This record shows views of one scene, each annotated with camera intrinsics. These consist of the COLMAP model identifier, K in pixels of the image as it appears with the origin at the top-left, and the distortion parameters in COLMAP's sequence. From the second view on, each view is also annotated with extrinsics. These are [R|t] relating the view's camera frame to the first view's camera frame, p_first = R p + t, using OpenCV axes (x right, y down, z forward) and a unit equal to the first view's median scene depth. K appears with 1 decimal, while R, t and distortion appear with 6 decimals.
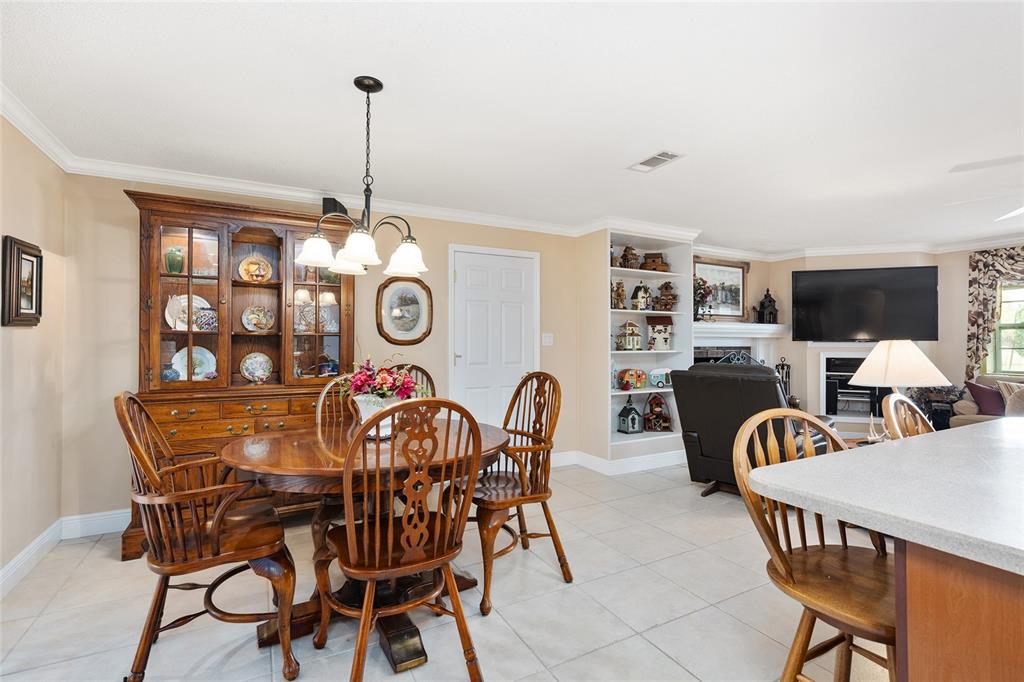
lens RADIAL K [[475.1, 0, 513.6], [0, 475.1, 339.2], [0, 0, 1]] dist [0.004339, -0.000797]
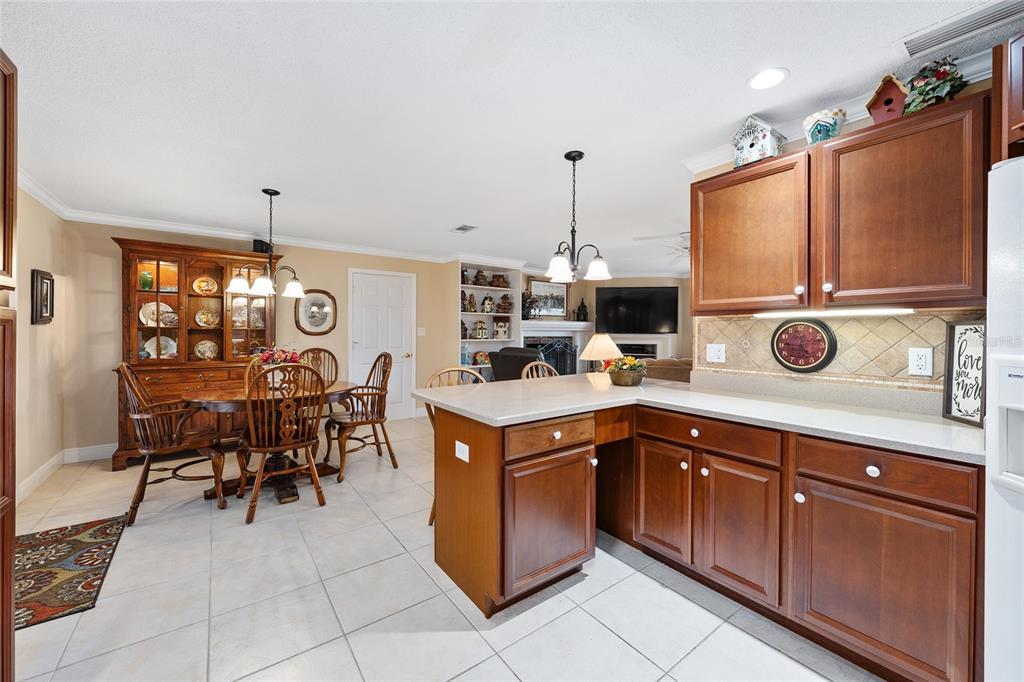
lens RADIAL K [[397.3, 0, 514.3], [0, 397.3, 335.4], [0, 0, 1]] dist [0.001113, 0.000283]
pose [[0.989055, 0.005079, 0.147461, 0.249636], [-0.008031, 0.999779, 0.019431, -0.020614], [-0.147330, -0.020403, 0.988877, -0.408246]]
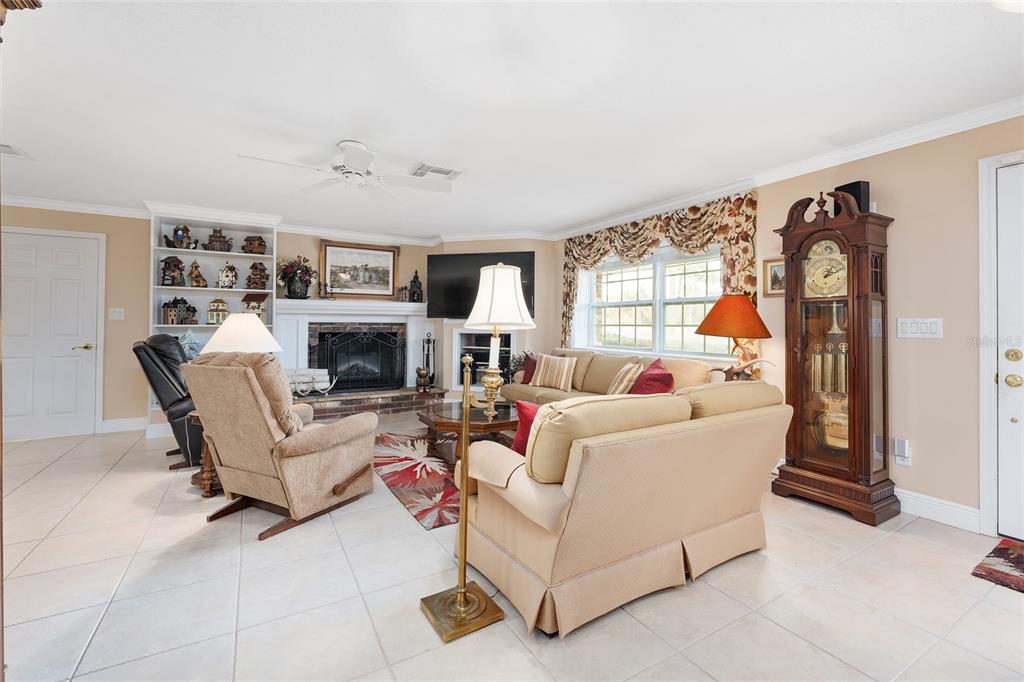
lens RADIAL K [[444.3, 0, 508.1], [0, 444.3, 319.5], [0, 0, 1]] dist [0.000869, 0.000048]
pose [[0.999439, 0.005820, 0.032970, 1.330524], [-0.005750, 0.999981, -0.002199, 0.015086], [-0.032982, 0.002008, 0.999454, -0.069111]]
